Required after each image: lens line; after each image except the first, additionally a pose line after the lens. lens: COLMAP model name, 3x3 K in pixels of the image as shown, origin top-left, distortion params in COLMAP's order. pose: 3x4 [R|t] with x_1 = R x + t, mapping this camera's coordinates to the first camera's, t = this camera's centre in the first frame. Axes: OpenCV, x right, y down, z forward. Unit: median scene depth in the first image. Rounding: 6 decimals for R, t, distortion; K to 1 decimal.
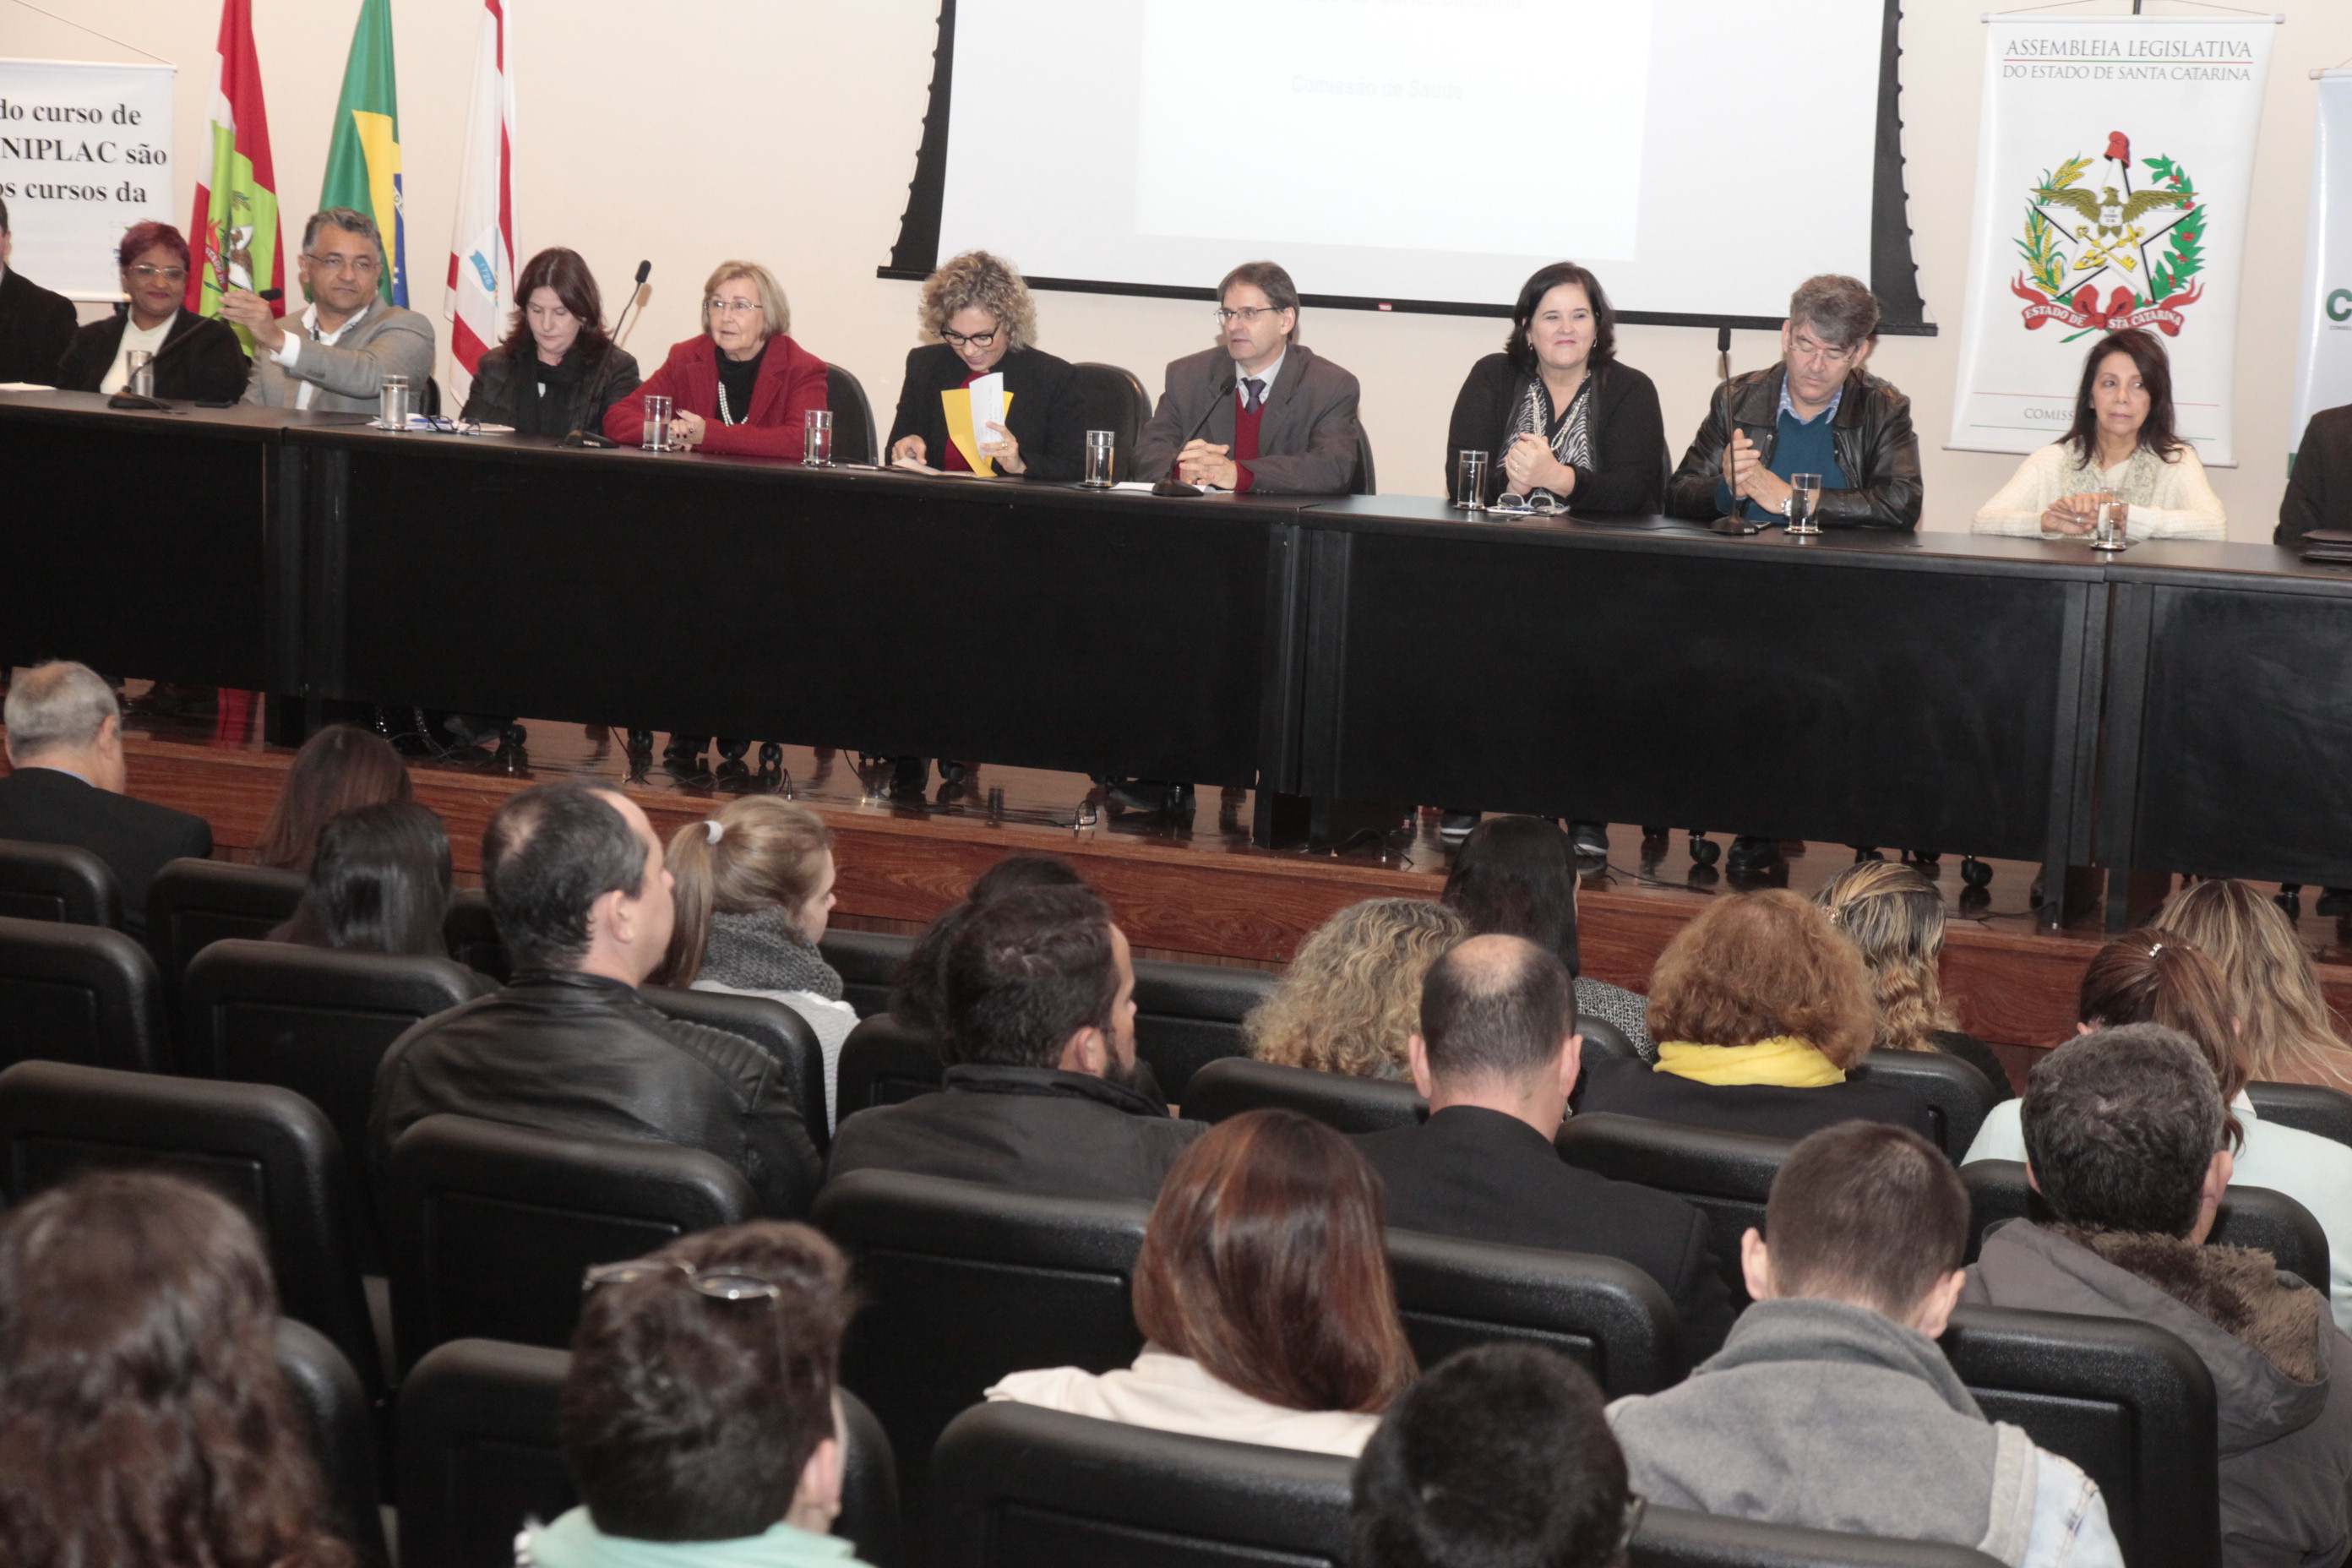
lens RADIAL K [[4621.6, 0, 1176.0], [0, 4621.6, 784.0], [0, 0, 1]] dist [0.379112, -0.049159]
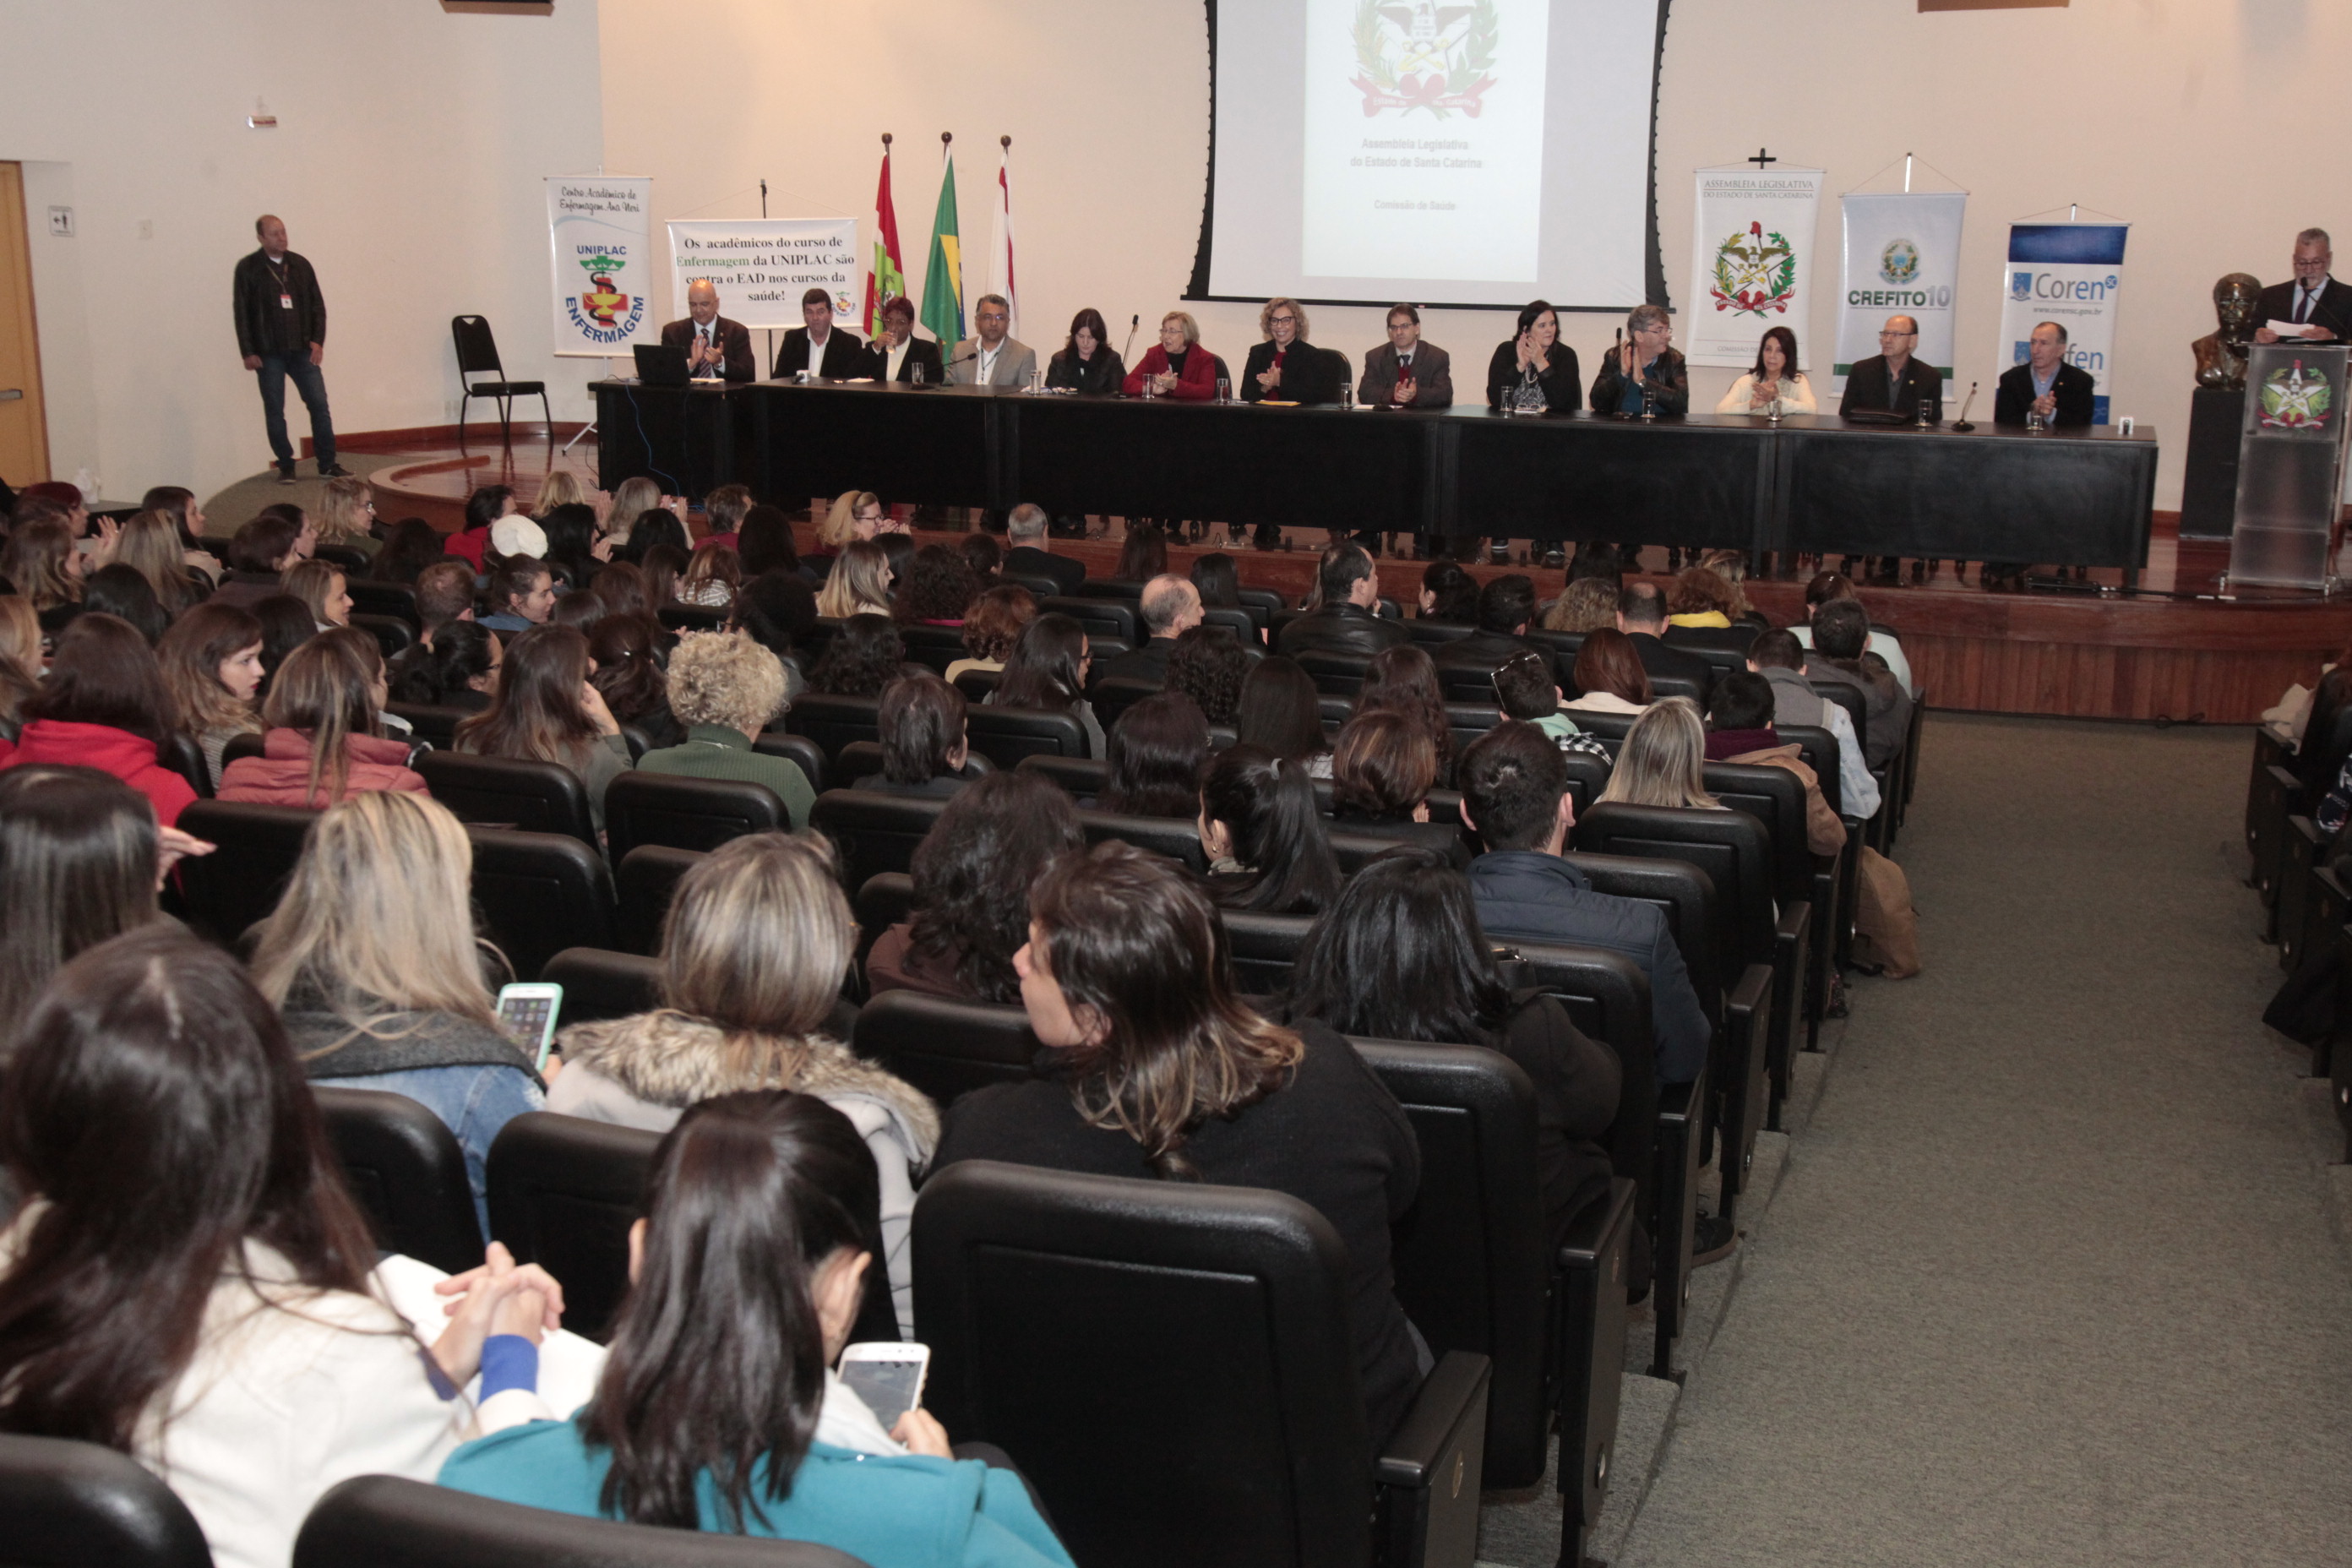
lens RADIAL K [[2719.4, 0, 1176.0], [0, 2719.4, 784.0], [0, 0, 1]] dist [0.040547, 0.021798]
pose [[0.999179, -0.040033, 0.006192, -0.093262], [0.039267, 0.994727, 0.094744, -0.006404], [-0.009952, -0.094423, 0.995482, -0.308037]]
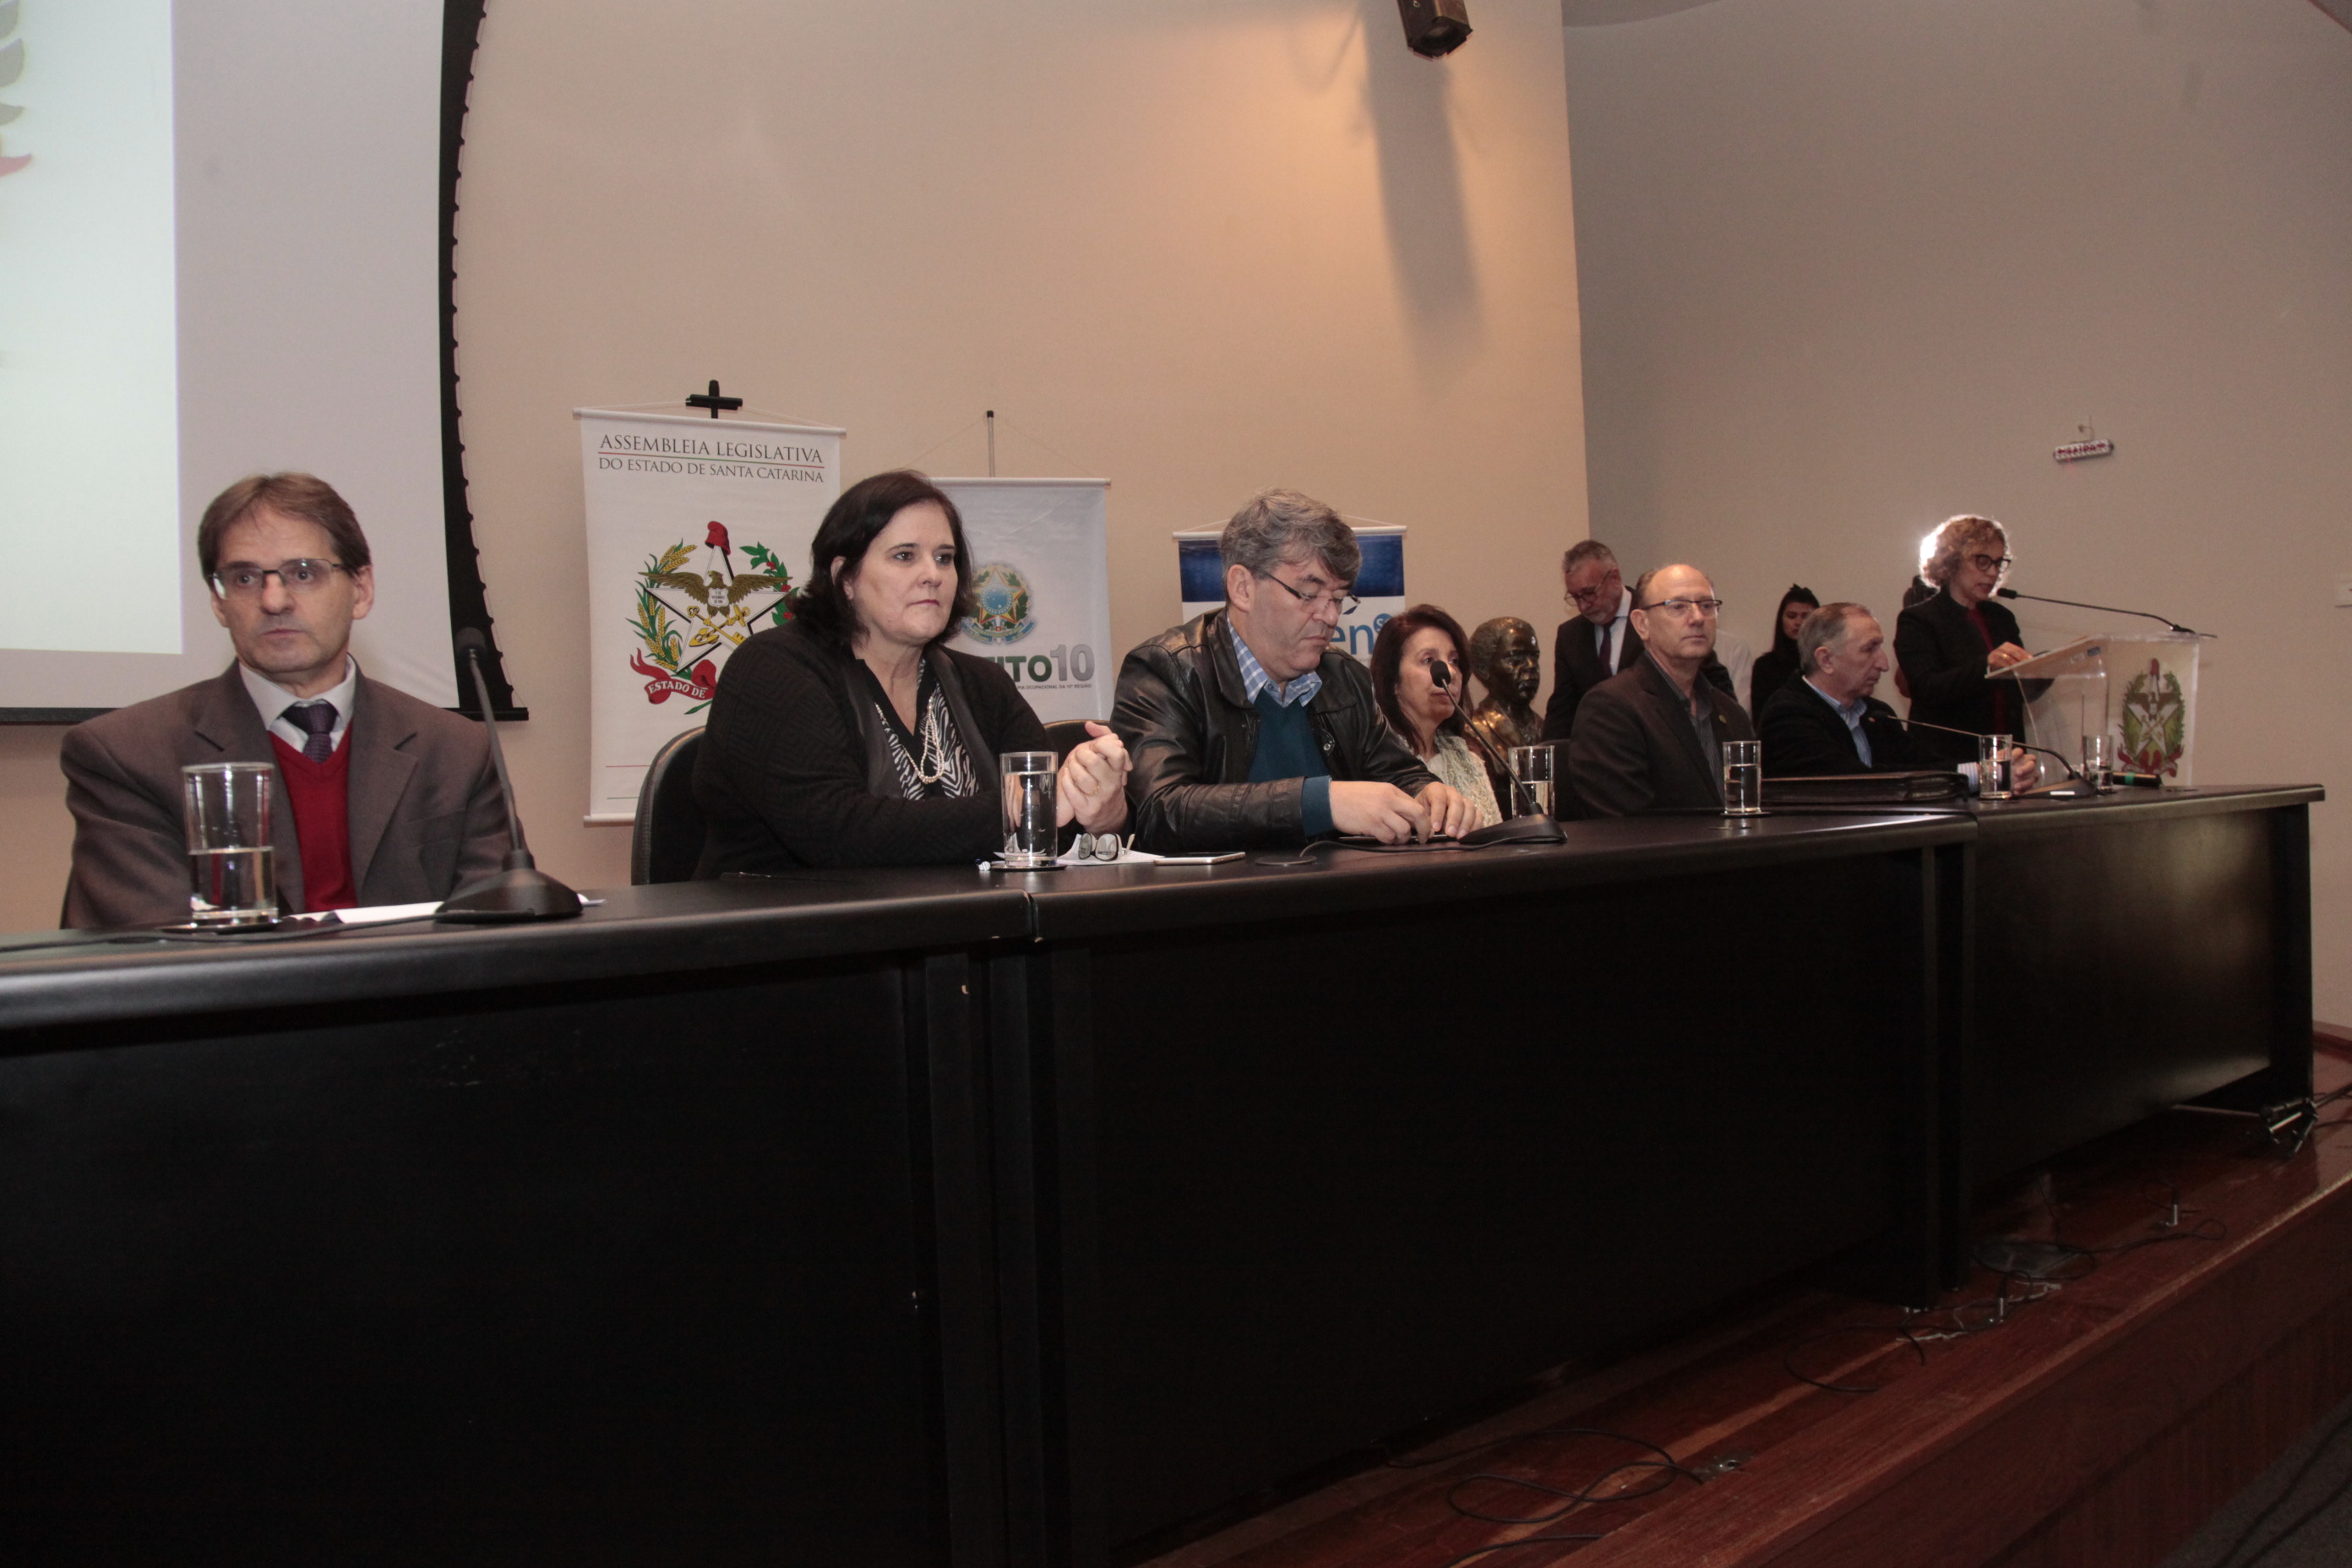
lens RADIAL K [[1578.1, 0, 1176.0], [0, 1578.1, 784.0], [0, 0, 1]] dist [-0.083429, 0.007978]
pose [[0.527753, -0.061442, 0.847173, -0.054211], [0.165730, 0.985660, -0.031757, -0.049177], [-0.833073, 0.157162, 0.530367, 0.728302]]
